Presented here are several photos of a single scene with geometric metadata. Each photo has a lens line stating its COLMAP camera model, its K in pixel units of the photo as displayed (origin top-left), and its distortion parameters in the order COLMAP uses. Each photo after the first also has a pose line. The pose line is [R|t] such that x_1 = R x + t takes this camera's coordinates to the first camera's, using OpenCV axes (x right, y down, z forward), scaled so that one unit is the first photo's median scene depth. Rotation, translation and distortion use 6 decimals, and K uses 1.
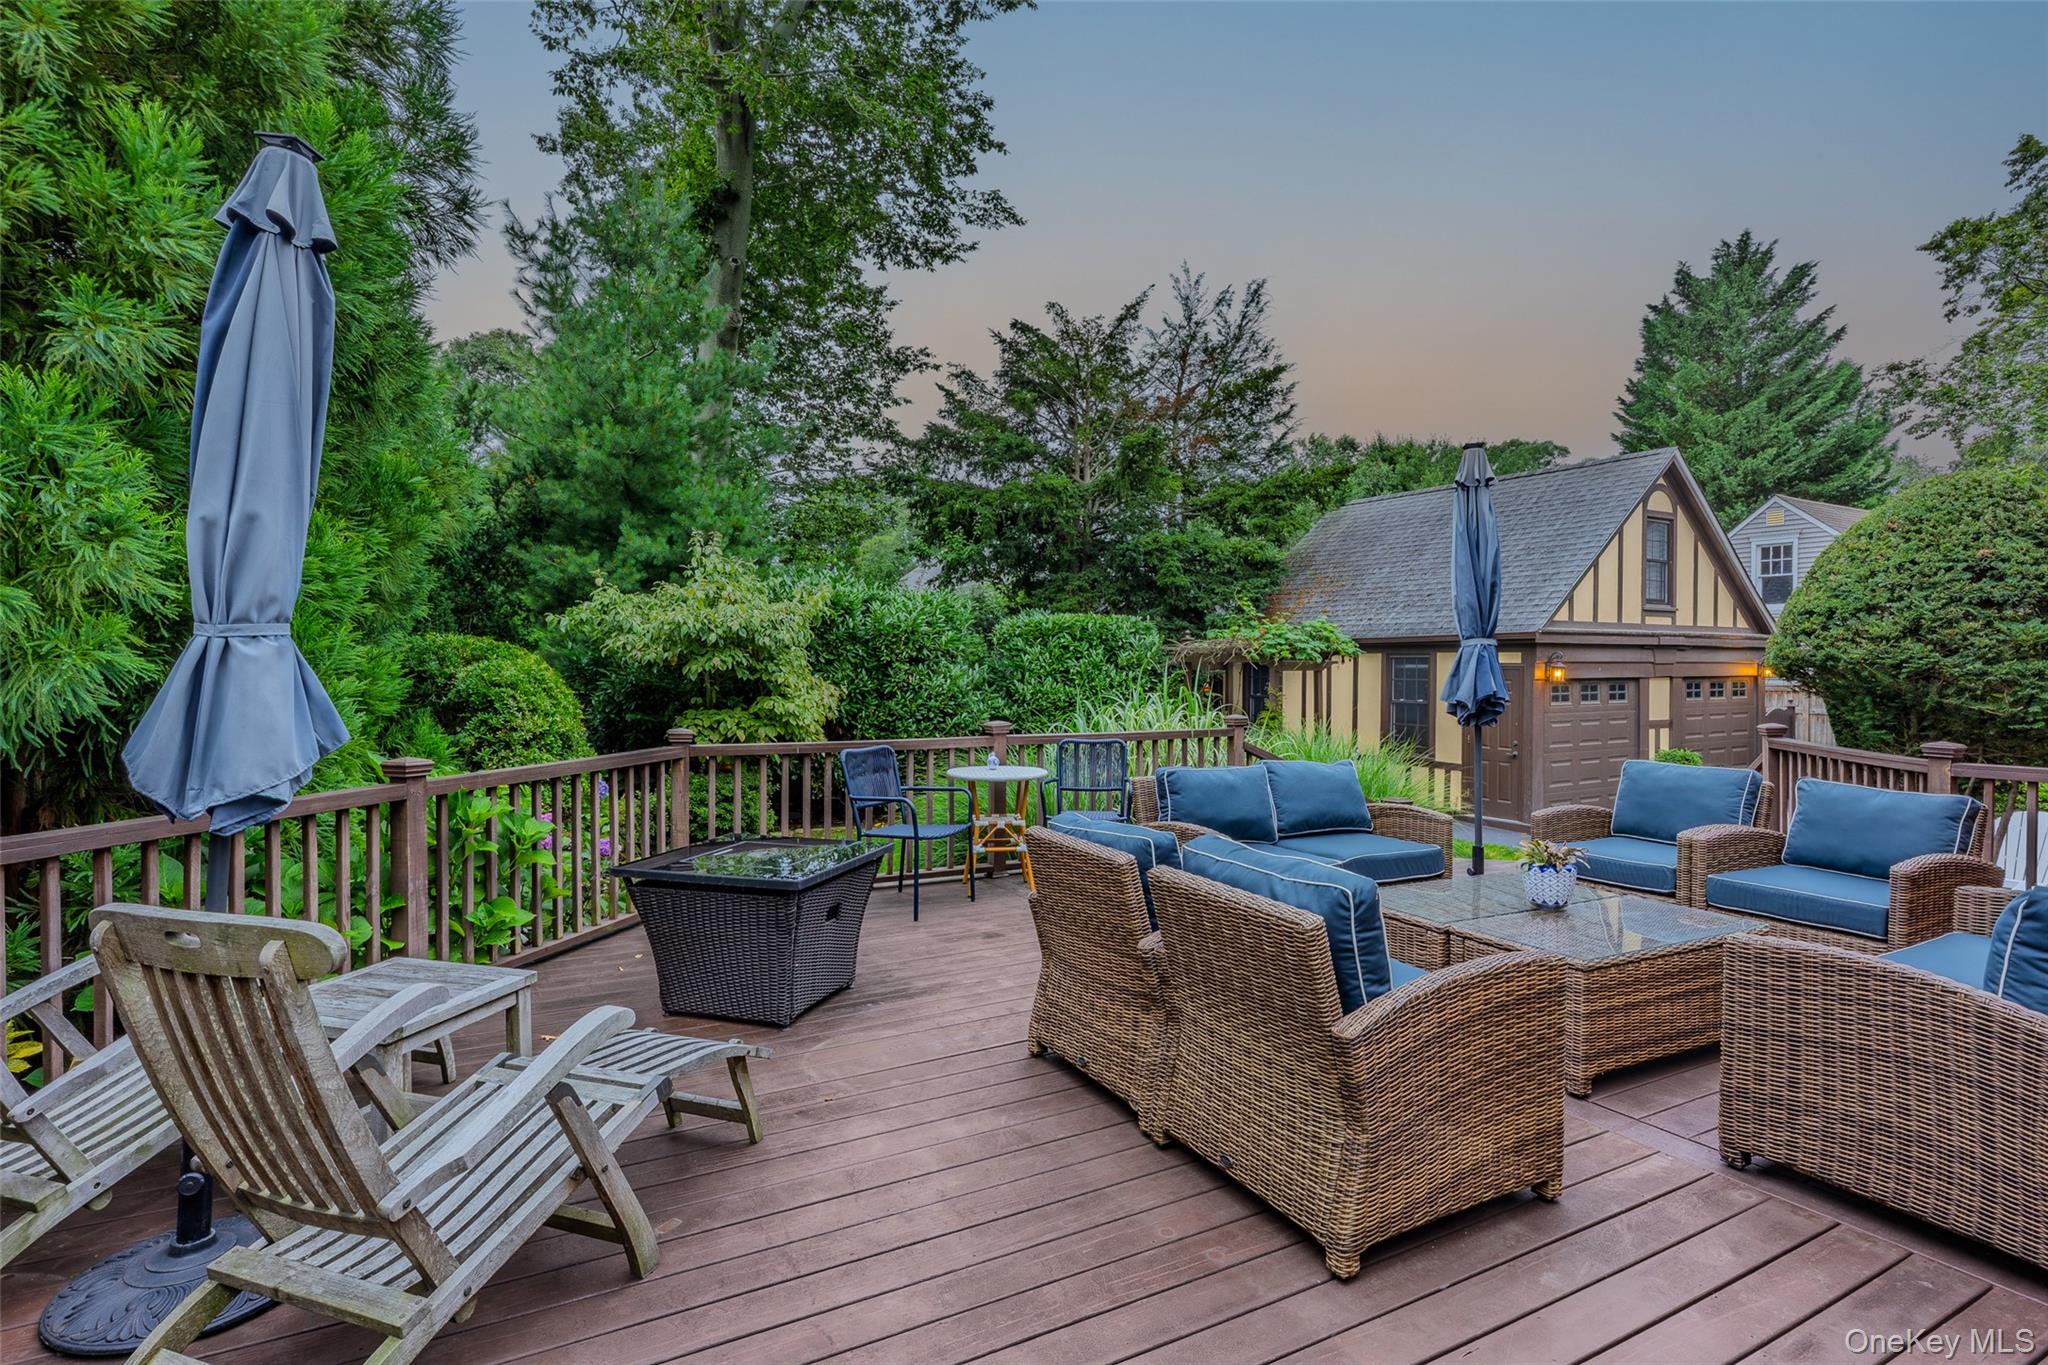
lens RADIAL K [[1031.6, 0, 1020.8], [0, 1031.6, 678.1], [0, 0, 1]] dist [-0.001712, 0.000375]
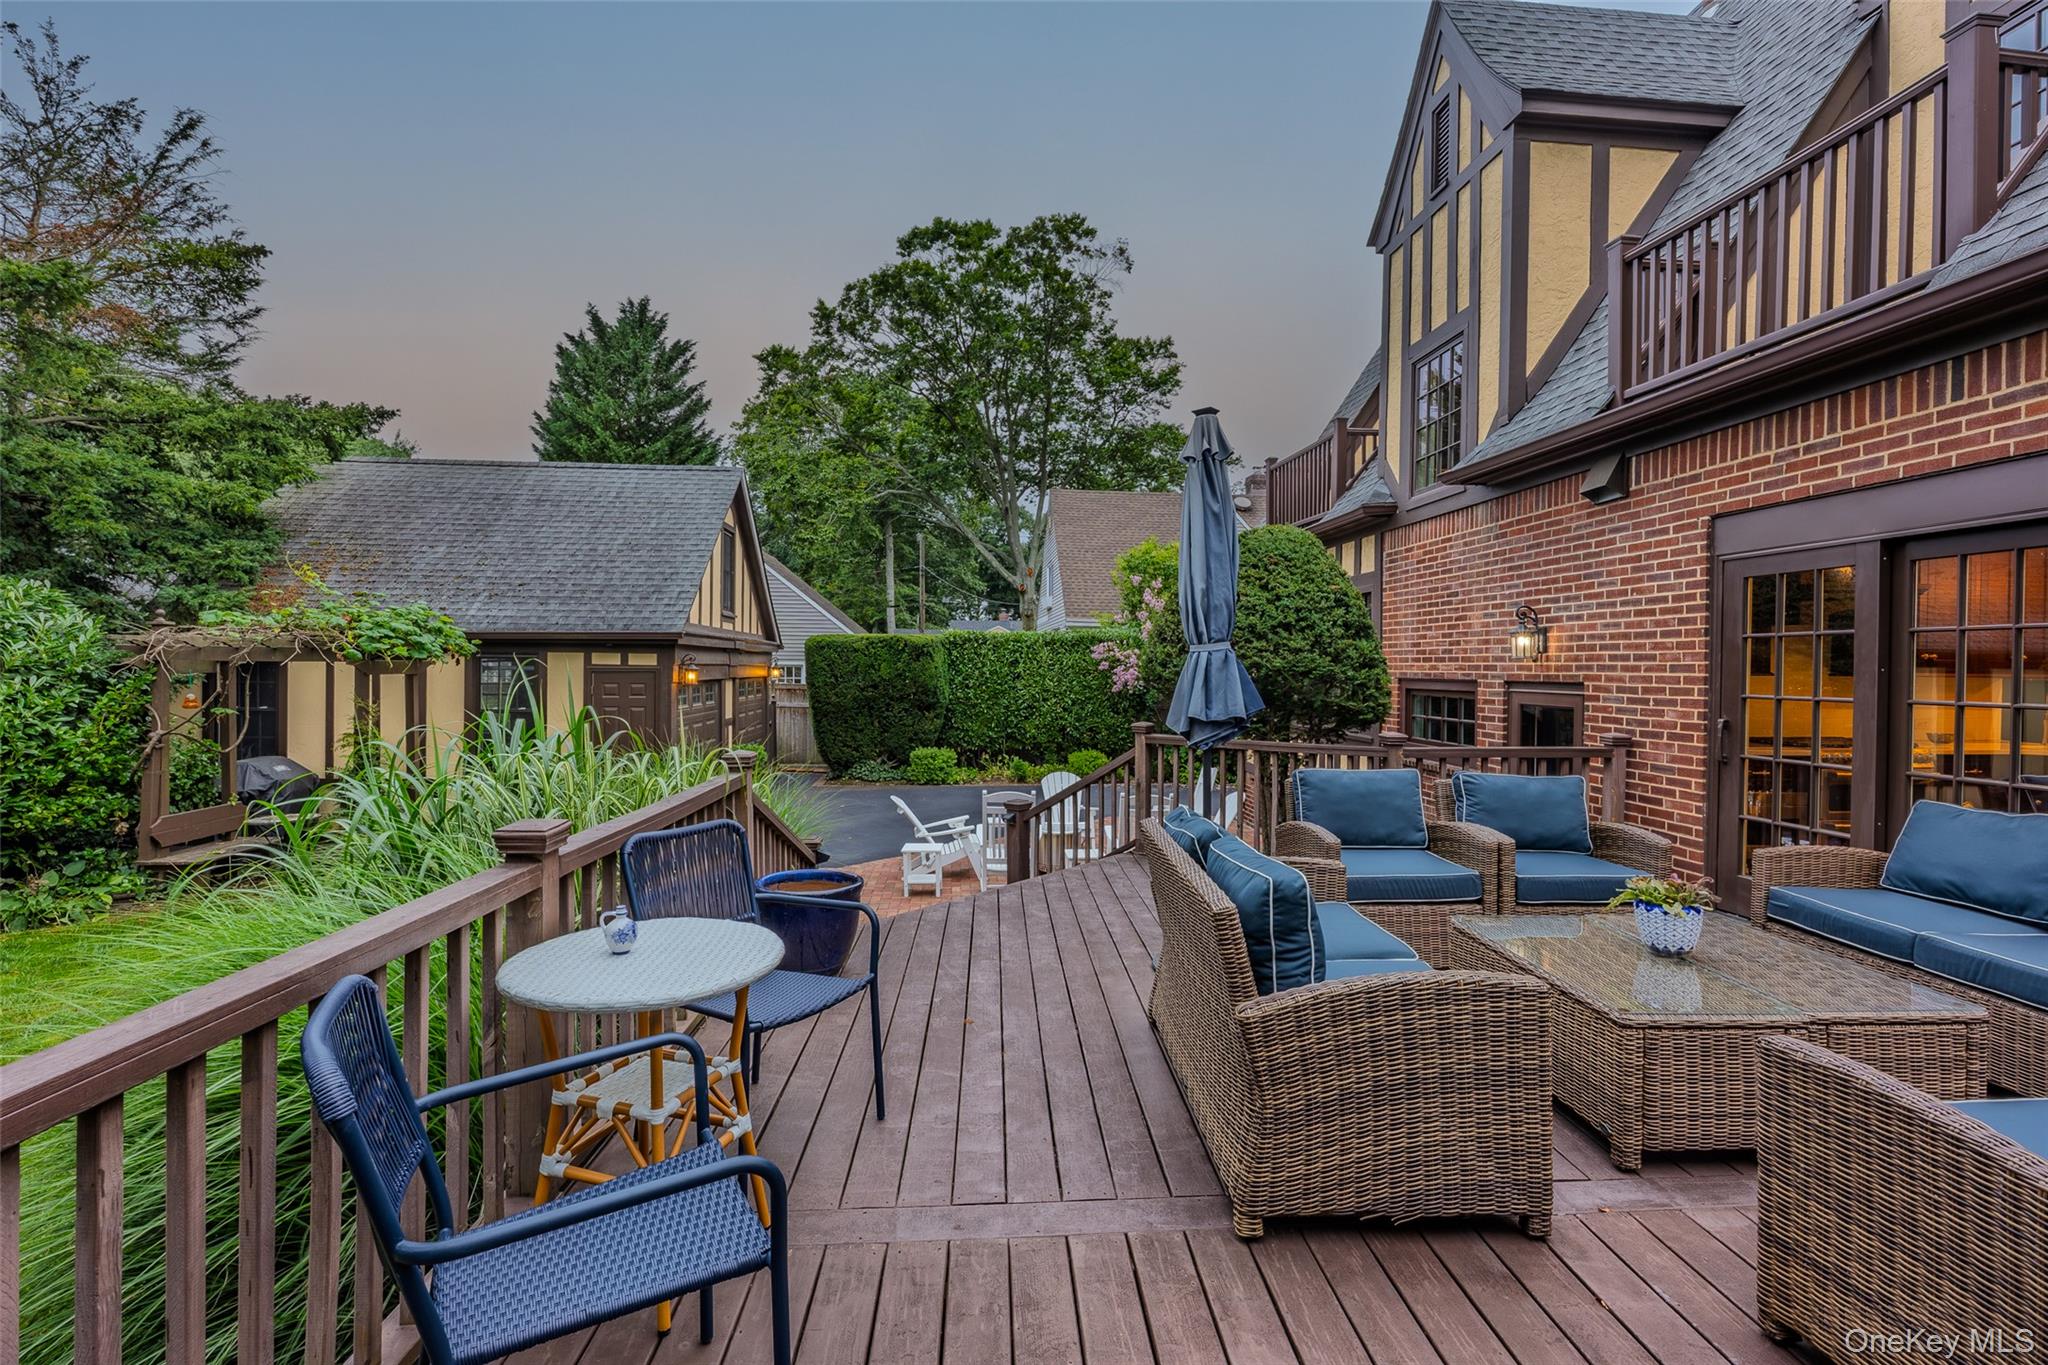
lens RADIAL K [[926.1, 0, 1026.1], [0, 926.1, 675.0], [0, 0, 1]] dist [-0.004627, -0.000045]
pose [[0.438698, -0.004493, 0.898623, -0.089692], [0.005688, 0.999981, 0.002223, -0.003936], [-0.898617, 0.004136, 0.438715, 0.235864]]
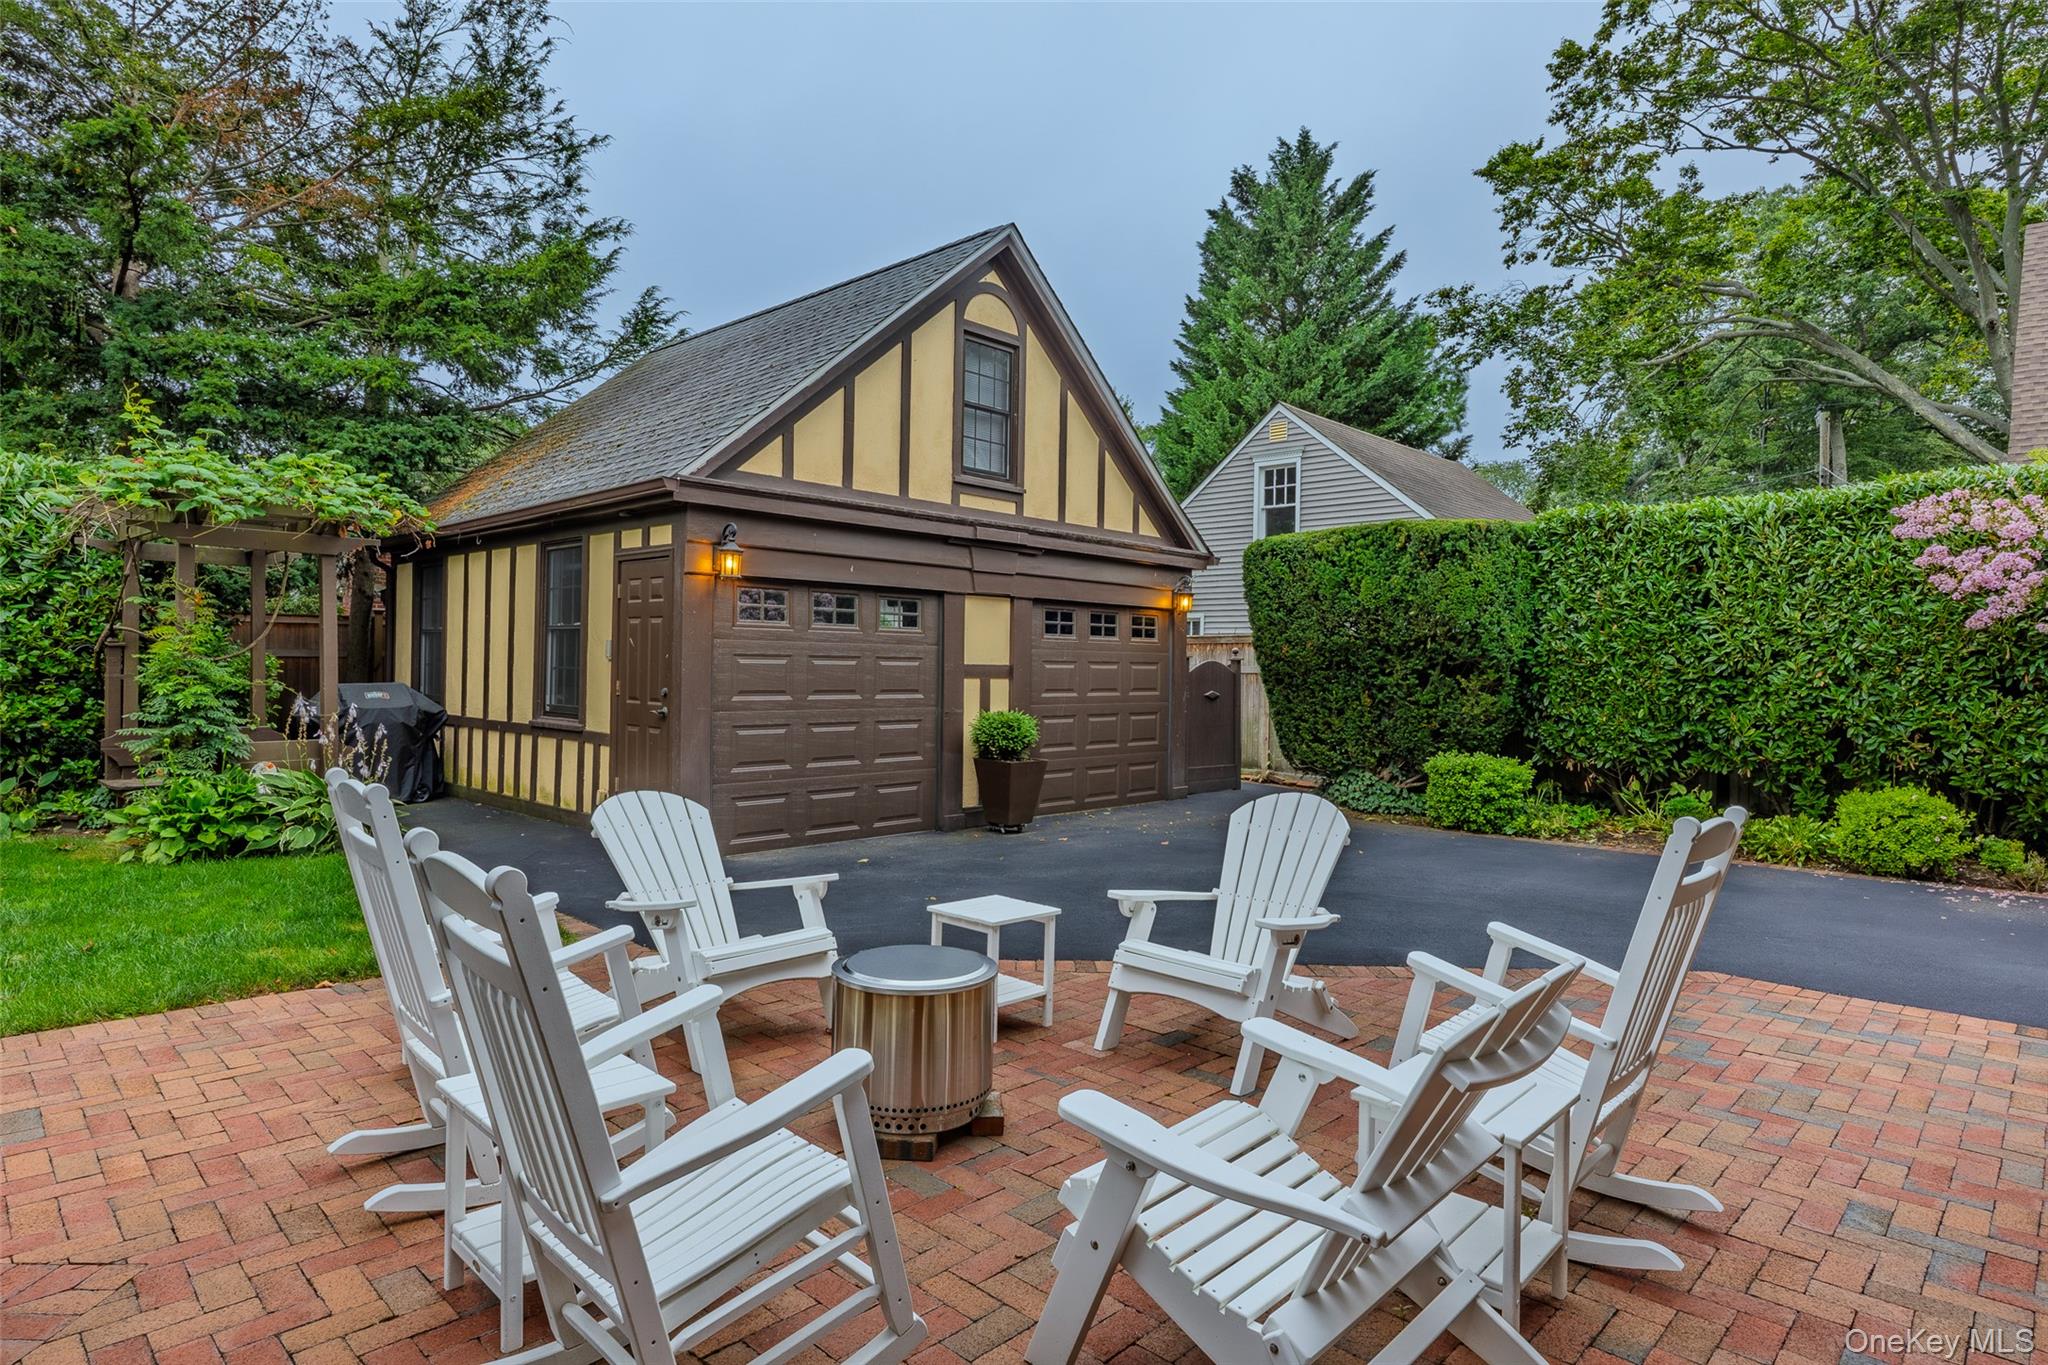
lens RADIAL K [[1127.9, 0, 1017.7], [0, 1127.9, 670.0], [0, 0, 1]] dist [-0.003786, -0.000714]
pose [[0.961499, 0.015138, 0.274392, 0.359097], [-0.012755, 0.999864, -0.010468, 0.040466], [-0.274513, 0.006566, 0.961561, 0.273668]]
